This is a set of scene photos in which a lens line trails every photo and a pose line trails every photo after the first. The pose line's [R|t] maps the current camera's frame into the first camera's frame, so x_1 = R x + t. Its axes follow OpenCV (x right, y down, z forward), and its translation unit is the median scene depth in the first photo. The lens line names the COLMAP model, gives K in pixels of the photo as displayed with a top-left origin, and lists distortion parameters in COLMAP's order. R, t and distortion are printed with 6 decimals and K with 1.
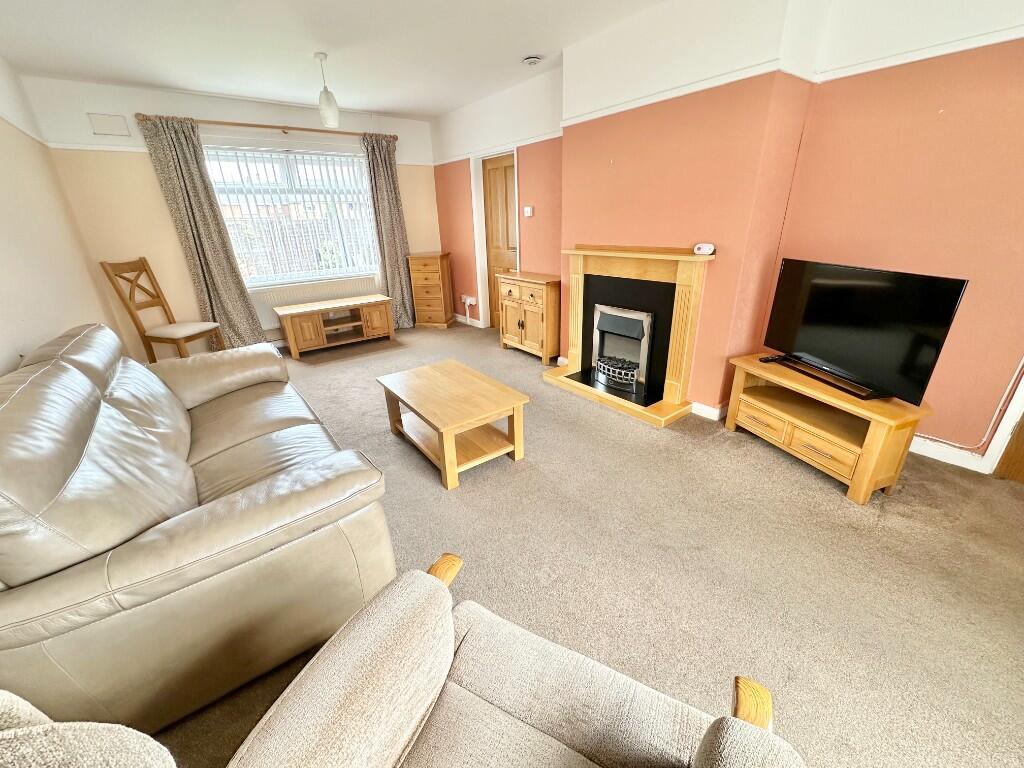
lens RADIAL K [[411.8, 0, 512.0], [0, 411.8, 384.0], [0, 0, 1]] dist [-0.001872, -0.000146]
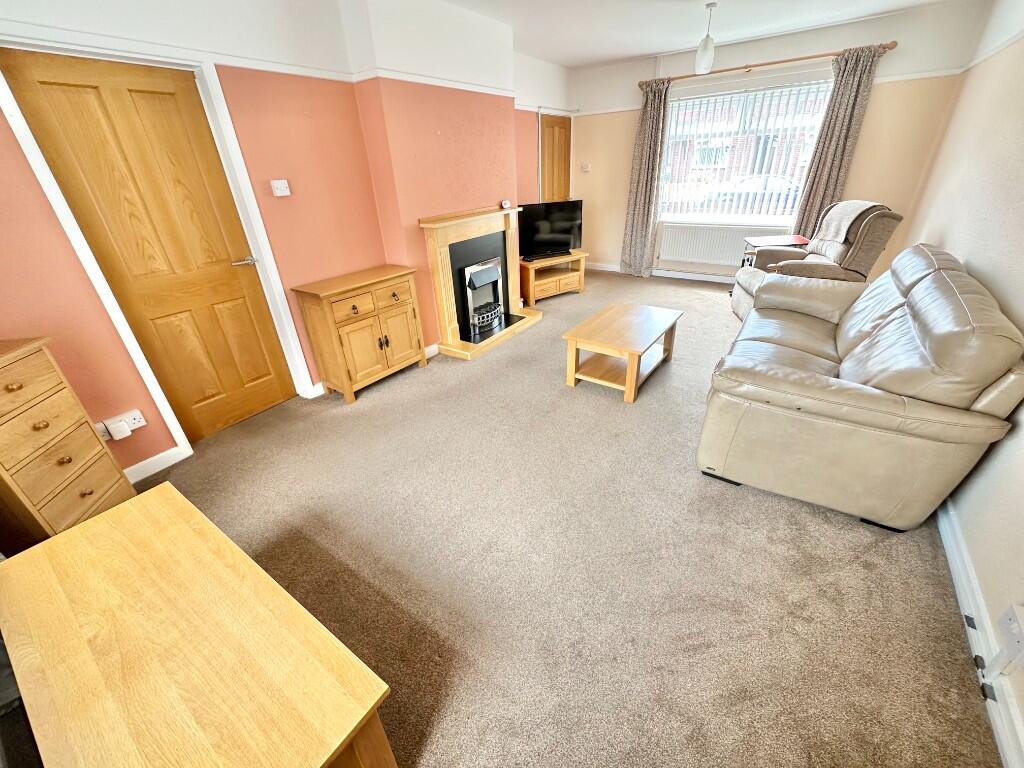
lens RADIAL K [[411.8, 0, 512.0], [0, 411.8, 384.0], [0, 0, 1]] dist [-0.001872, -0.000146]
pose [[-0.322495, -0.404608, 0.855739, -0.747146], [0.399191, 0.761582, 0.510528, -0.391921], [-0.858280, 0.506246, -0.084090, 0.955011]]
